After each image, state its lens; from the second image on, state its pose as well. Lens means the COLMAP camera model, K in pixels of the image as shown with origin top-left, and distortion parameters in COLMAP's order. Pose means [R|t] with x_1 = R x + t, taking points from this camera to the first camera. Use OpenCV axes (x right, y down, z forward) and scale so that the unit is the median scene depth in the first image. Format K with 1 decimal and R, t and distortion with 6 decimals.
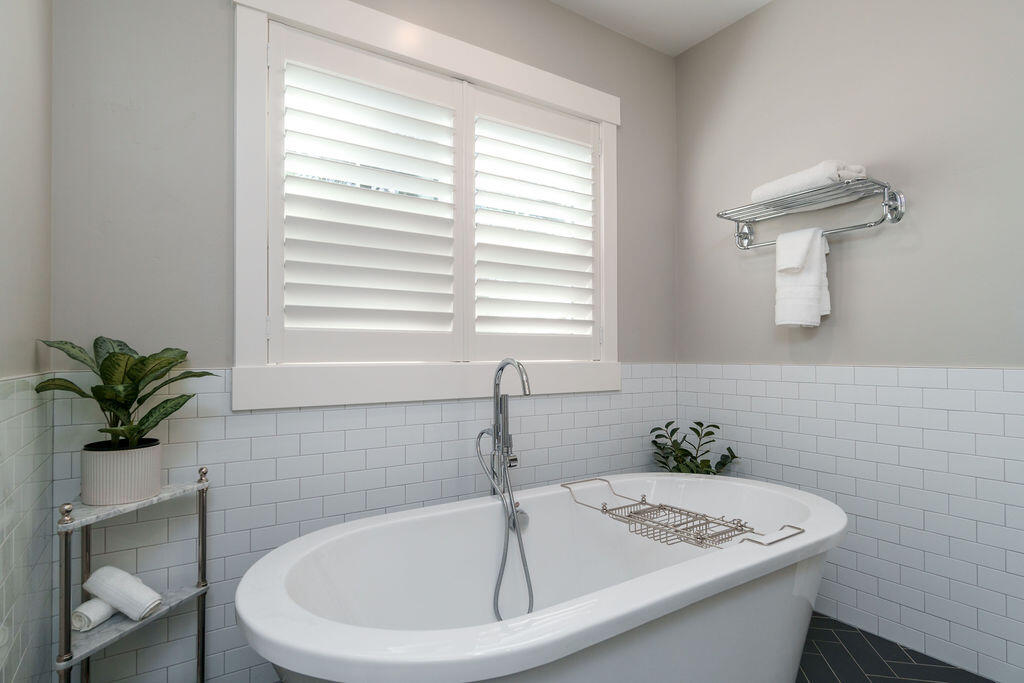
lens RADIAL K [[532.9, 0, 512.0], [0, 532.9, 341.5], [0, 0, 1]] dist [0.000783, -0.000078]
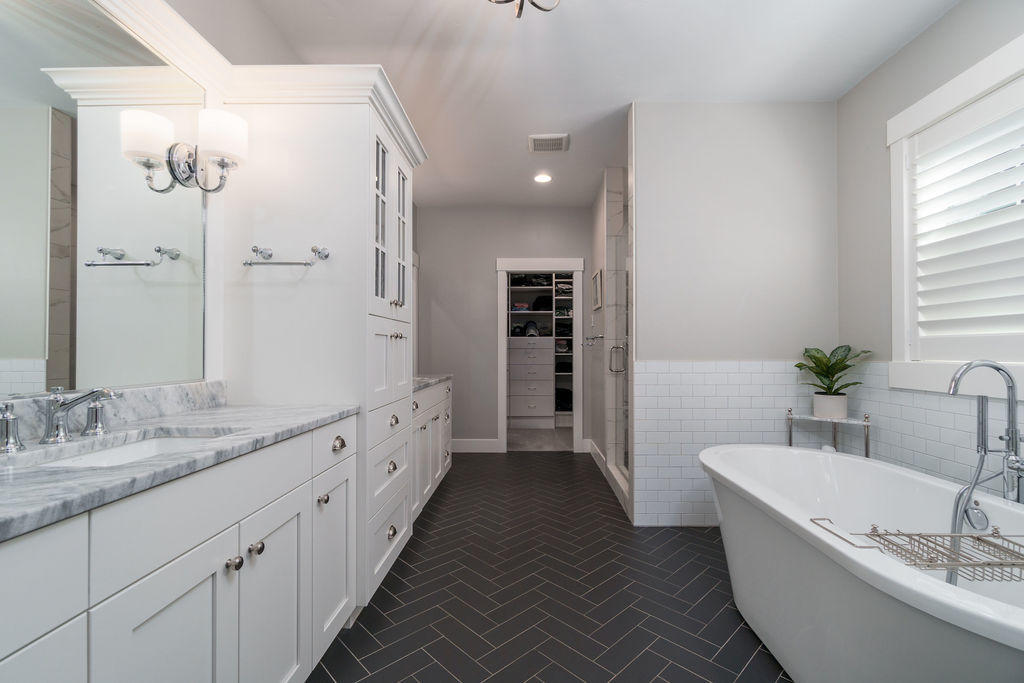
lens RADIAL K [[431.6, 0, 511.9], [0, 431.6, 349.0], [0, 0, 1]] dist [-0.001918, 0.000139]
pose [[-0.584826, -0.006793, -0.811131, 1.230842], [0.012862, 0.999762, -0.017646, 0.014433], [0.811057, -0.020752, -0.584599, 0.781649]]
